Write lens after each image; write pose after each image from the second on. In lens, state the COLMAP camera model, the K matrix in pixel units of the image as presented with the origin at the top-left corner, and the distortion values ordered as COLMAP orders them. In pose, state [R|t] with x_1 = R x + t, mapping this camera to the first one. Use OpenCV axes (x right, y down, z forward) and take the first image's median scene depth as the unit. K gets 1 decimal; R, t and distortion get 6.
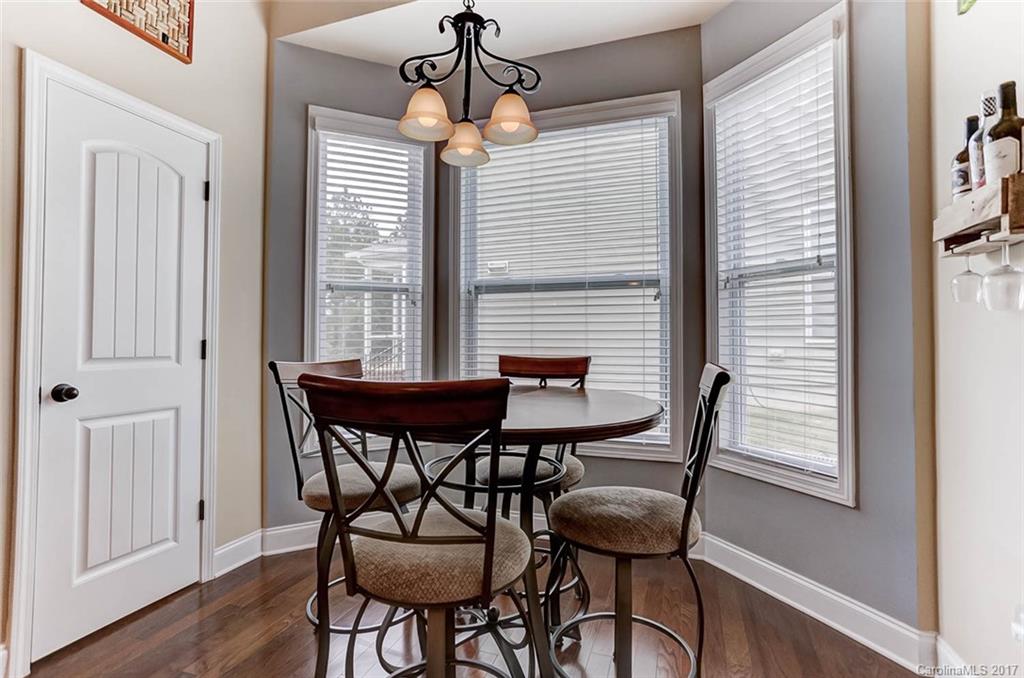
lens RADIAL K [[498.9, 0, 511.0], [0, 498.9, 334.1], [0, 0, 1]] dist [-0.031234, 0.015444]
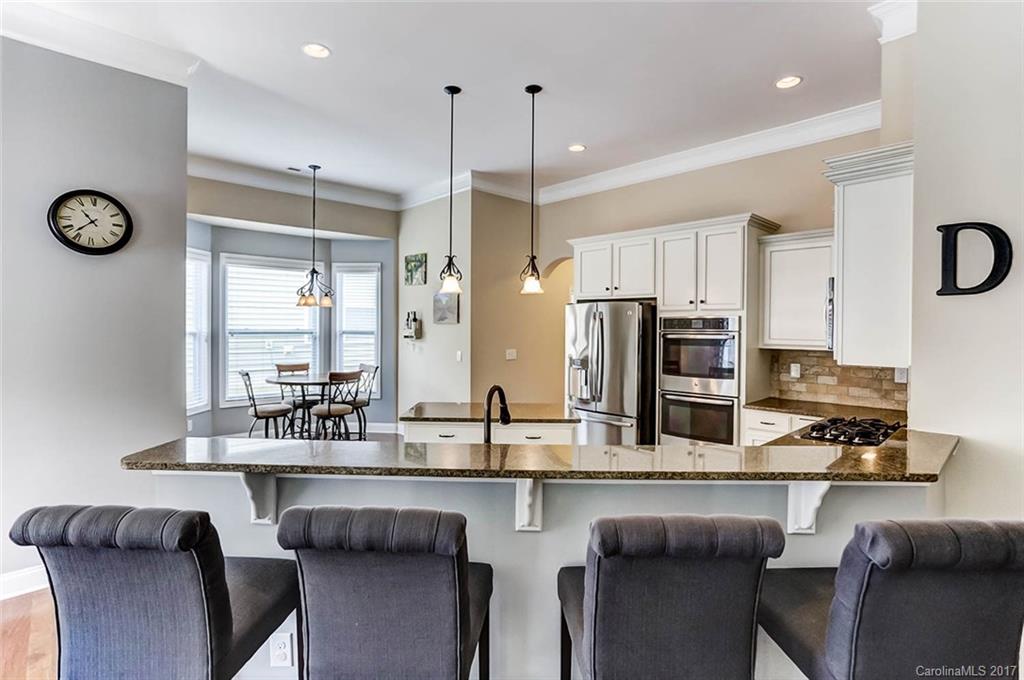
lens RADIAL K [[498.9, 0, 512.0], [0, 498.9, 334.9], [0, 0, 1]] dist [-0.031234, 0.015444]
pose [[0.454234, -0.001158, 0.890882, -1.852820], [-0.027240, 0.999514, 0.015188, -0.191439], [-0.890466, -0.031166, 0.453982, -1.343170]]
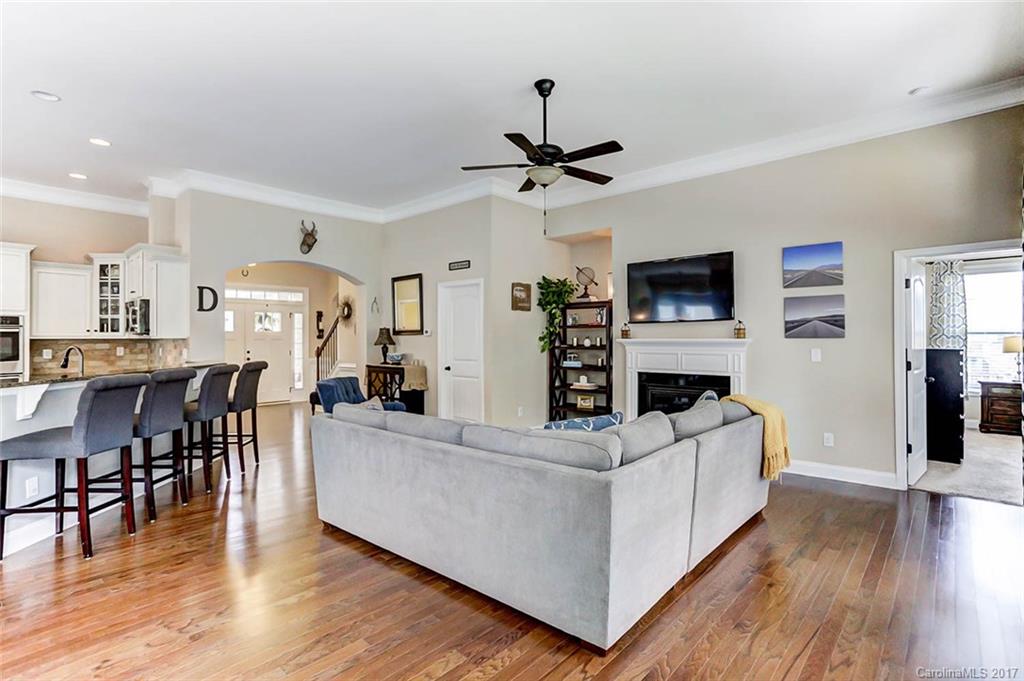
lens RADIAL K [[498.9, 0, 515.2], [0, 498.9, 336.6], [0, 0, 1]] dist [-0.031234, 0.015444]
pose [[-0.925201, 0.014992, 0.379180, -3.222994], [0.006871, 0.999717, -0.022760, -0.067052], [-0.379414, -0.018452, -0.925043, 0.175671]]
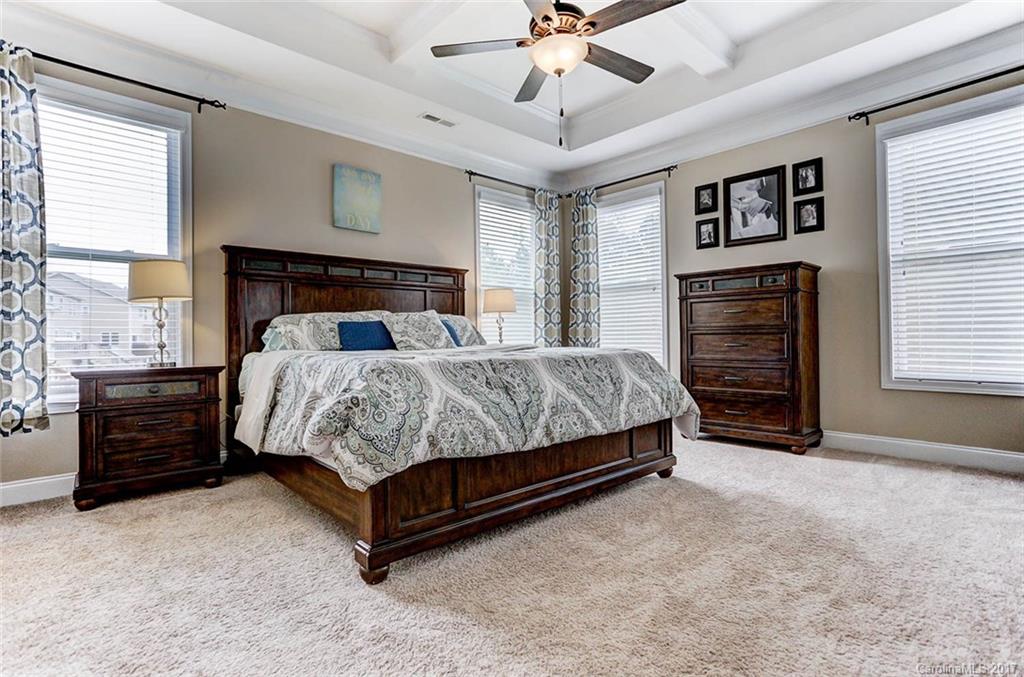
lens RADIAL K [[498.9, 0, 511.9], [0, 498.9, 333.3], [0, 0, 1]] dist [-0.031234, 0.015444]
pose [[-0.456219, 0.004415, -0.889857, -4.200202], [0.029286, 0.999521, -0.010055, 0.115843], [0.889386, -0.030647, -0.456130, -2.381583]]
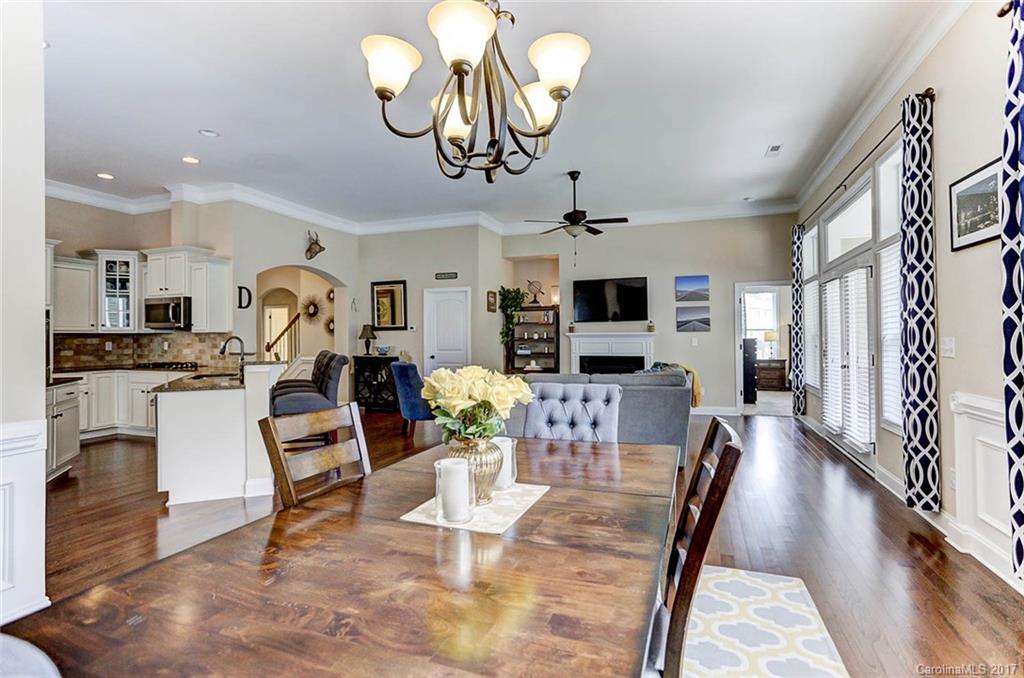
lens RADIAL K [[498.9, 0, 509.9], [0, 498.9, 333.2], [0, 0, 1]] dist [-0.031234, 0.015444]
pose [[-0.999707, 0.017551, 0.016684, -2.328784], [0.017135, 0.999548, -0.024720, -0.021779], [-0.017110, -0.024427, -0.999555, 1.351723]]
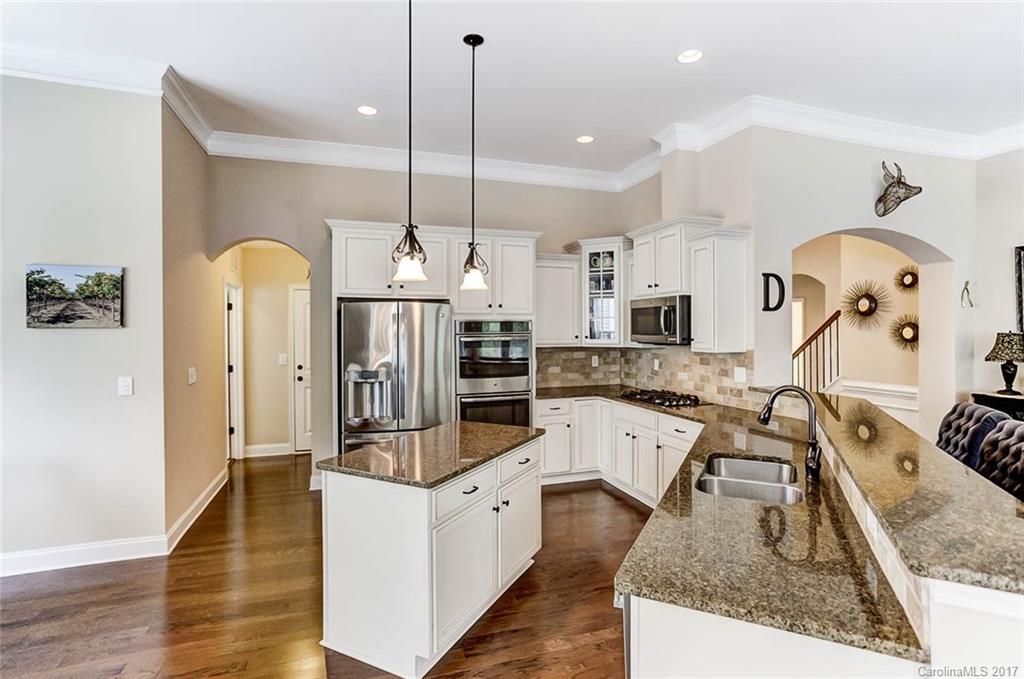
lens RADIAL K [[498.9, 0, 512.6], [0, 498.9, 326.4], [0, 0, 1]] dist [-0.031234, 0.015444]
pose [[-0.613501, 0.017052, 0.789510, -1.458290], [-0.004486, 0.999675, -0.025077, -0.174942], [-0.789681, -0.018927, -0.613225, 0.136292]]
